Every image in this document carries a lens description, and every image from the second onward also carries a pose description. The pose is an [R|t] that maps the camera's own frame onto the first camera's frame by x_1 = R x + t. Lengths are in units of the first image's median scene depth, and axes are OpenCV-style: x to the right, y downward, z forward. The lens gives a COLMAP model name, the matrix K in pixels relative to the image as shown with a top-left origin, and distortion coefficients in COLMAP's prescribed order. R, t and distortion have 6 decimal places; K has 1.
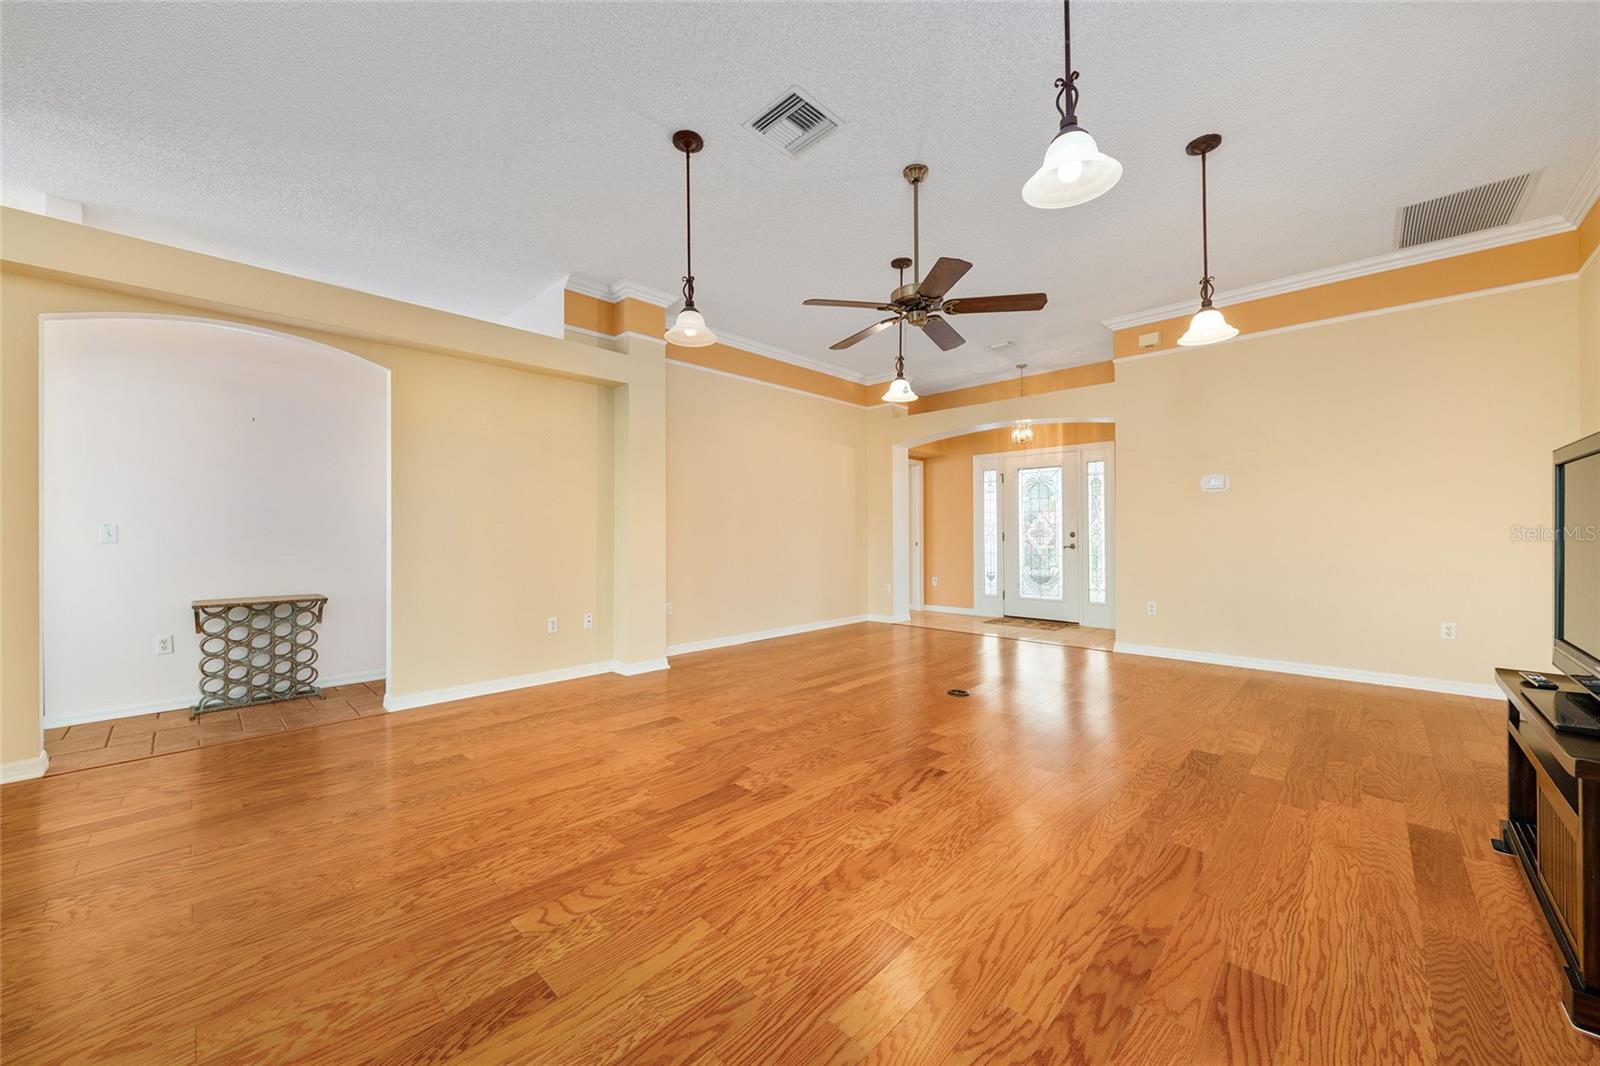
lens RADIAL K [[592.2, 0, 806.0], [0, 592.2, 523.5], [0, 0, 1]] dist [-0.008171, 0.000117]
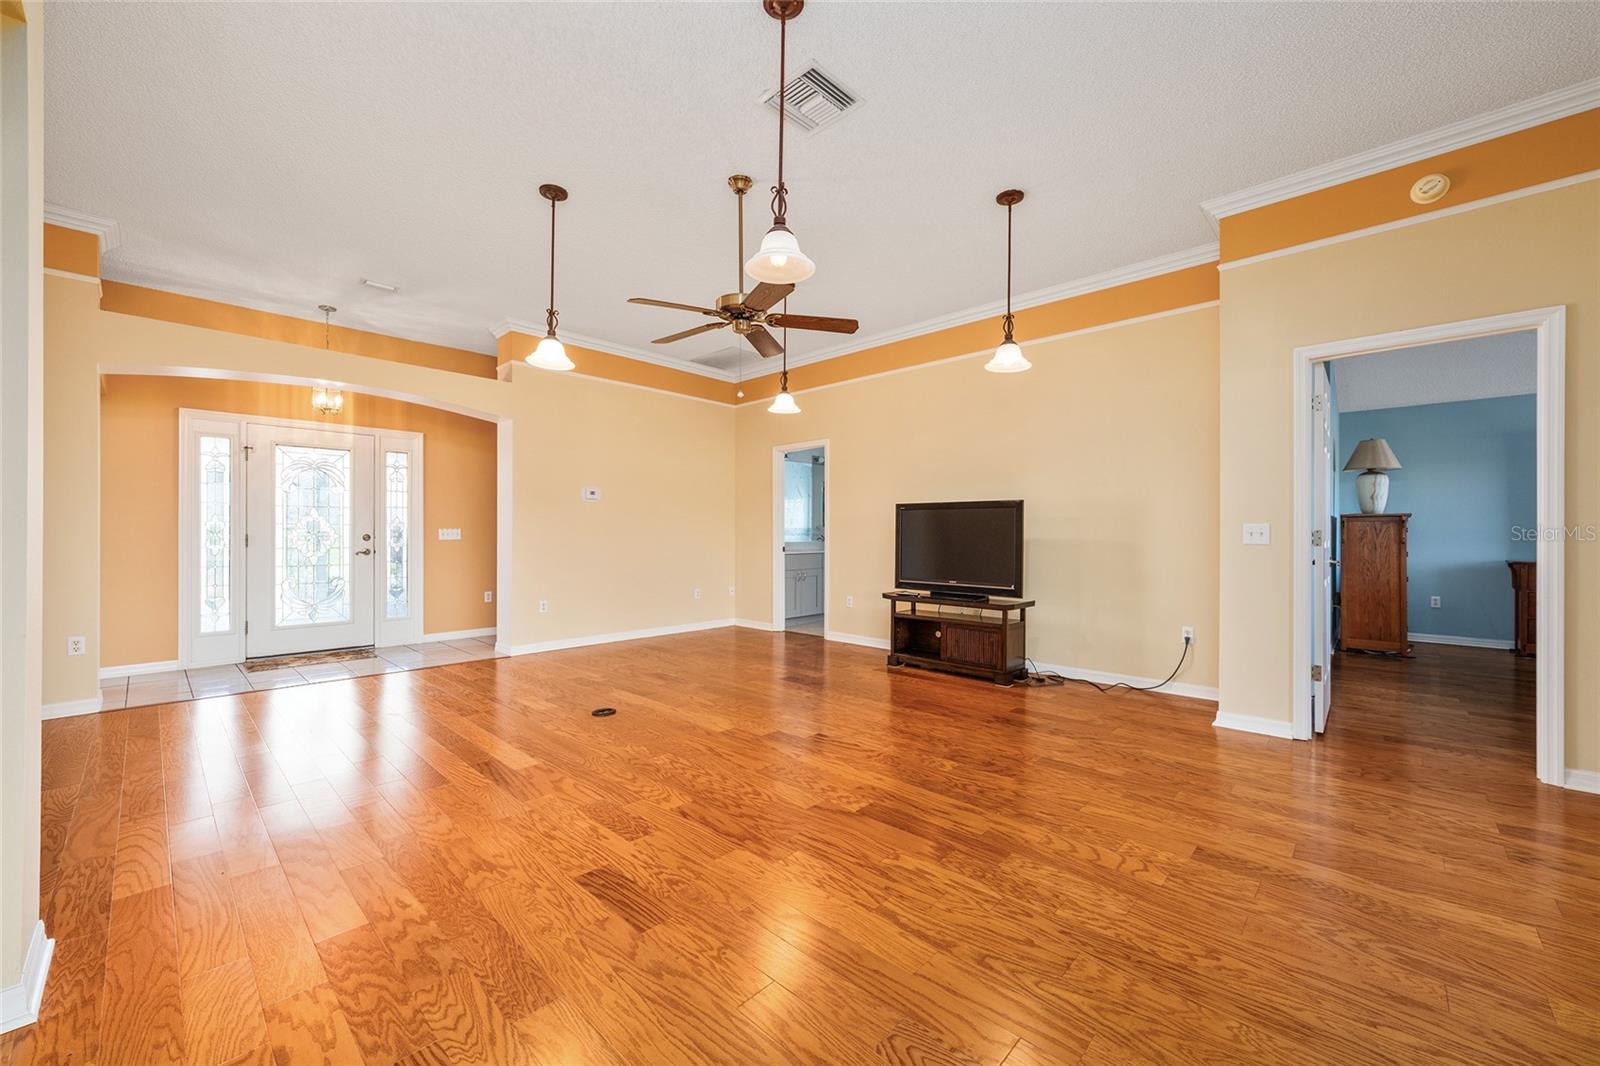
lens RADIAL K [[619.7, 0, 800.0], [0, 619.7, 533.0], [0, 0, 1]] dist [-0.002811, -0.000223]
pose [[-0.004562, 0.003528, 0.999983, -1.015694], [-0.017715, 0.999837, -0.003609, 0.013366], [-0.999833, -0.017732, -0.004499, 1.032607]]
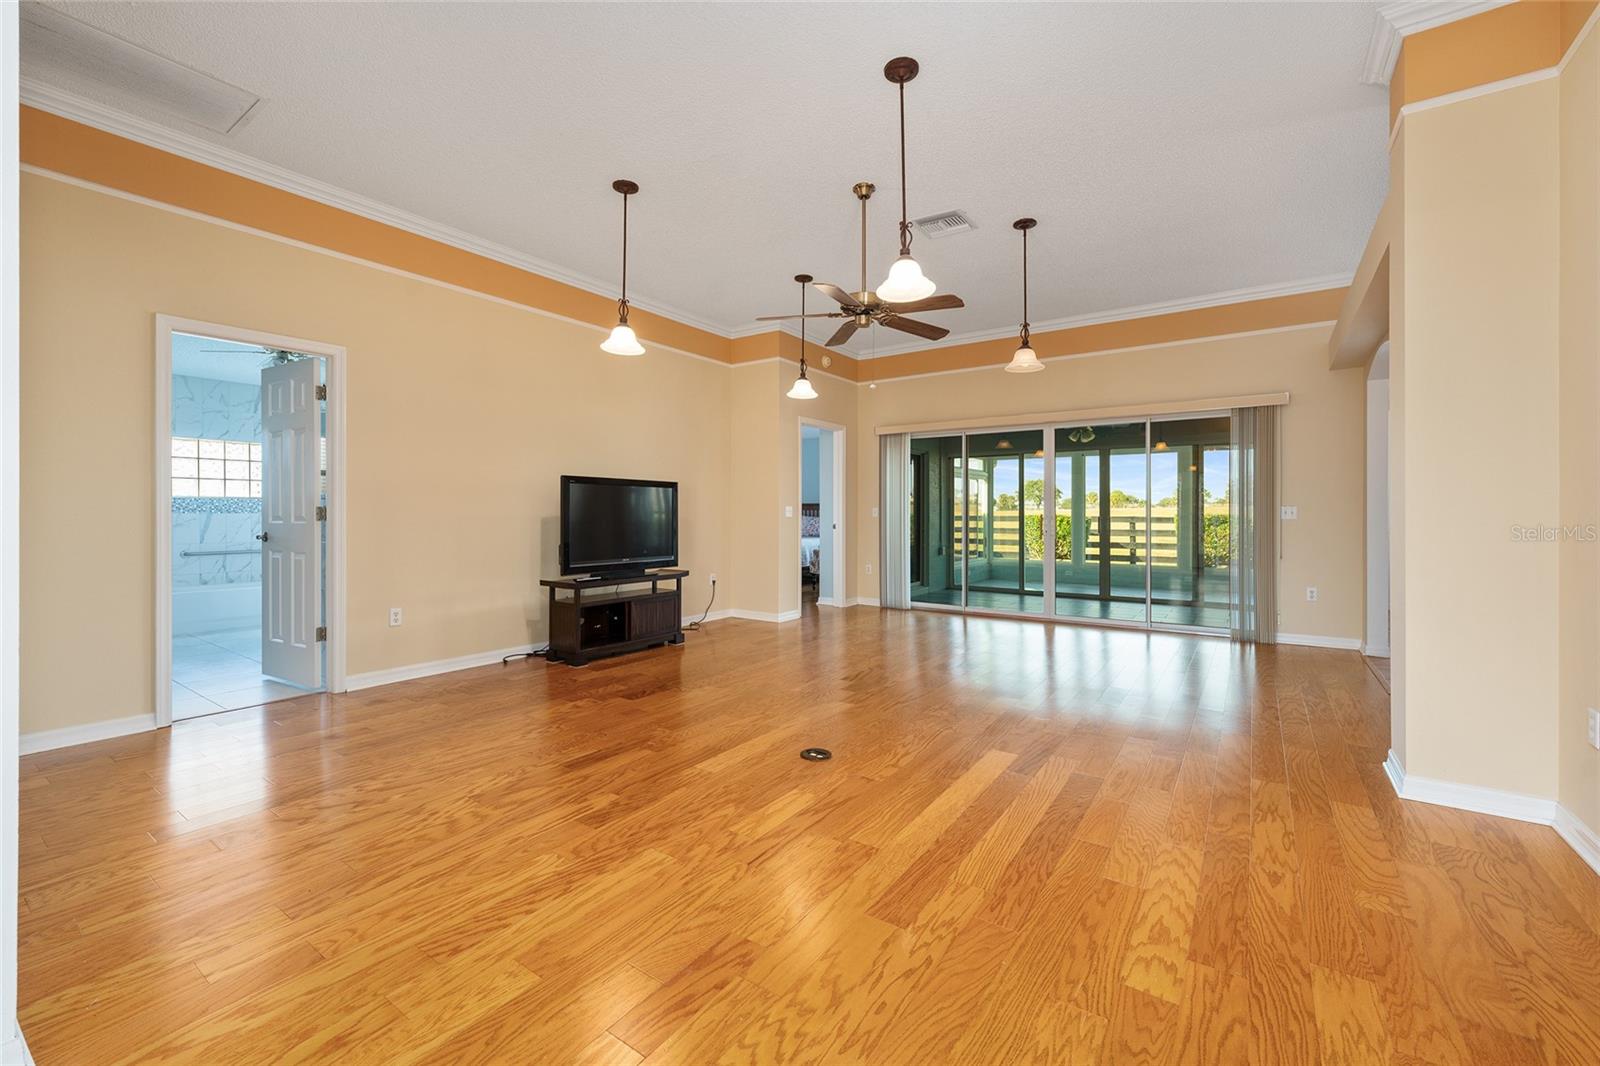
lens RADIAL K [[653.3, 0, 820.4], [0, 653.3, 526.4], [0, 0, 1]] dist [-0.001219, -0.000007]
pose [[-0.985141, 0.002808, -0.171726, 0.552165], [0.002008, 0.999986, 0.004830, 0.038192], [0.171738, 0.004413, -0.985133, 2.514257]]
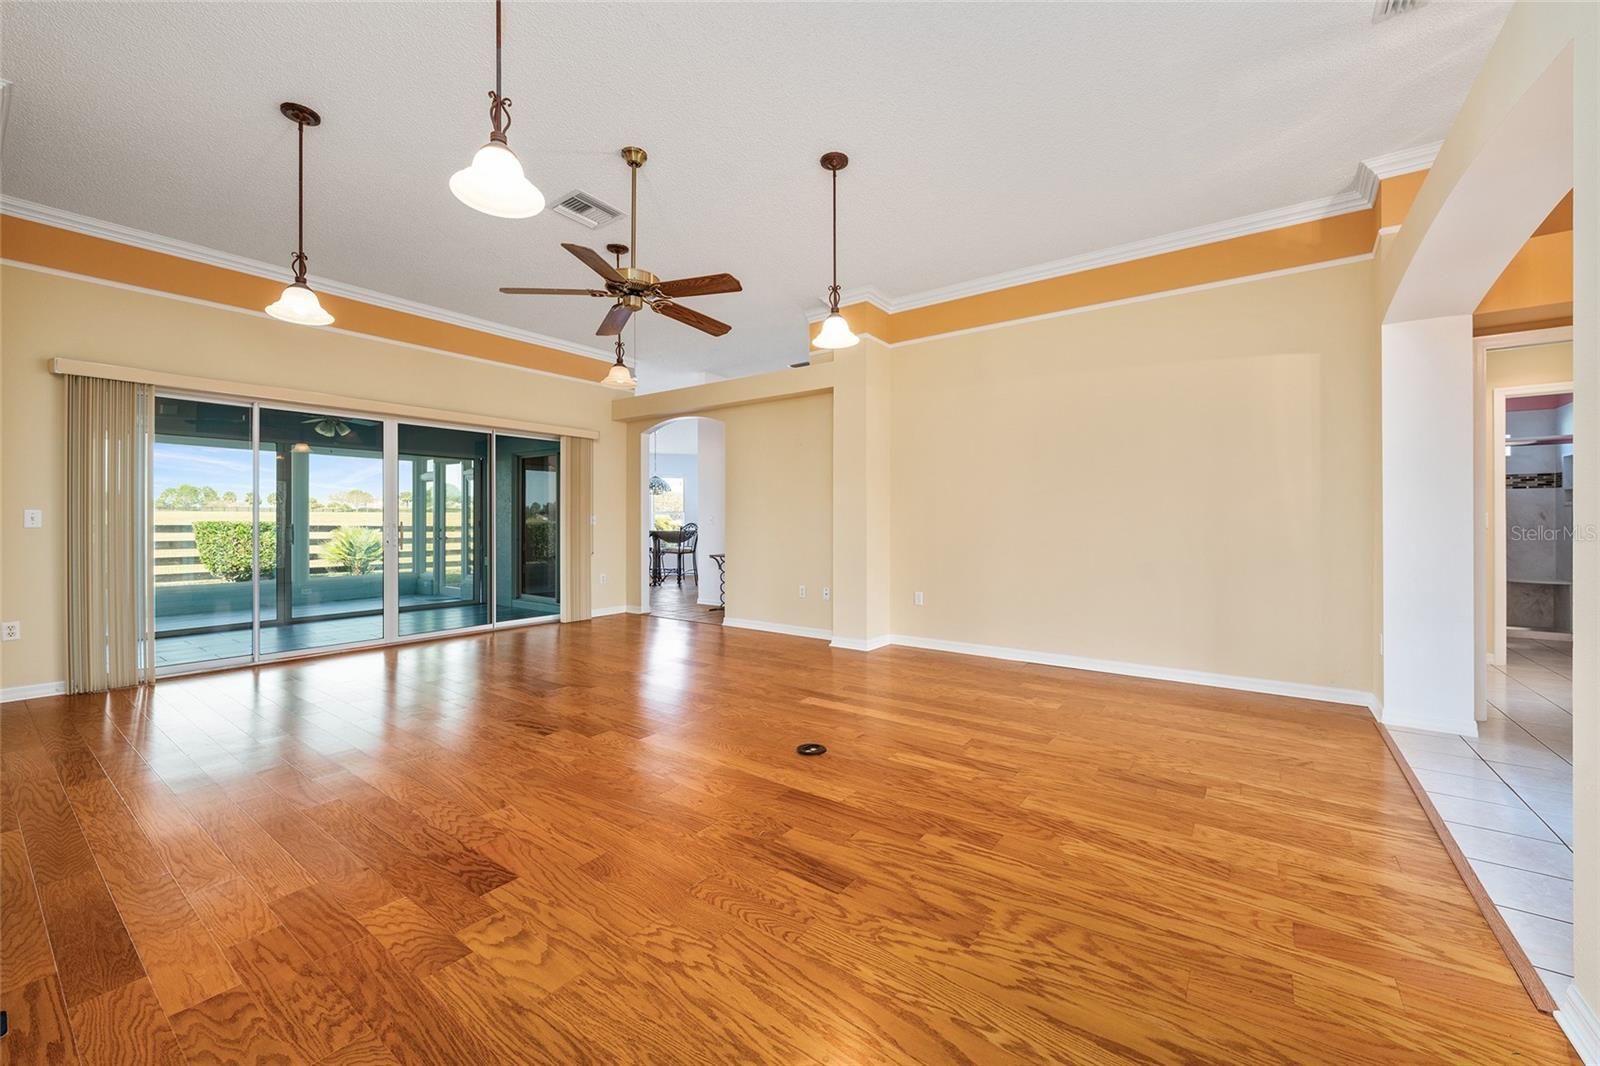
lens RADIAL K [[621.5, 0, 798.3], [0, 621.5, 519.4], [0, 0, 1]] dist [0.000175, -0.000202]
pose [[0.130531, 0.000403, -0.991444, 1.437348], [0.016777, 0.999856, 0.002615, 0.017275], [0.991302, -0.016975, 0.130506, 1.303248]]
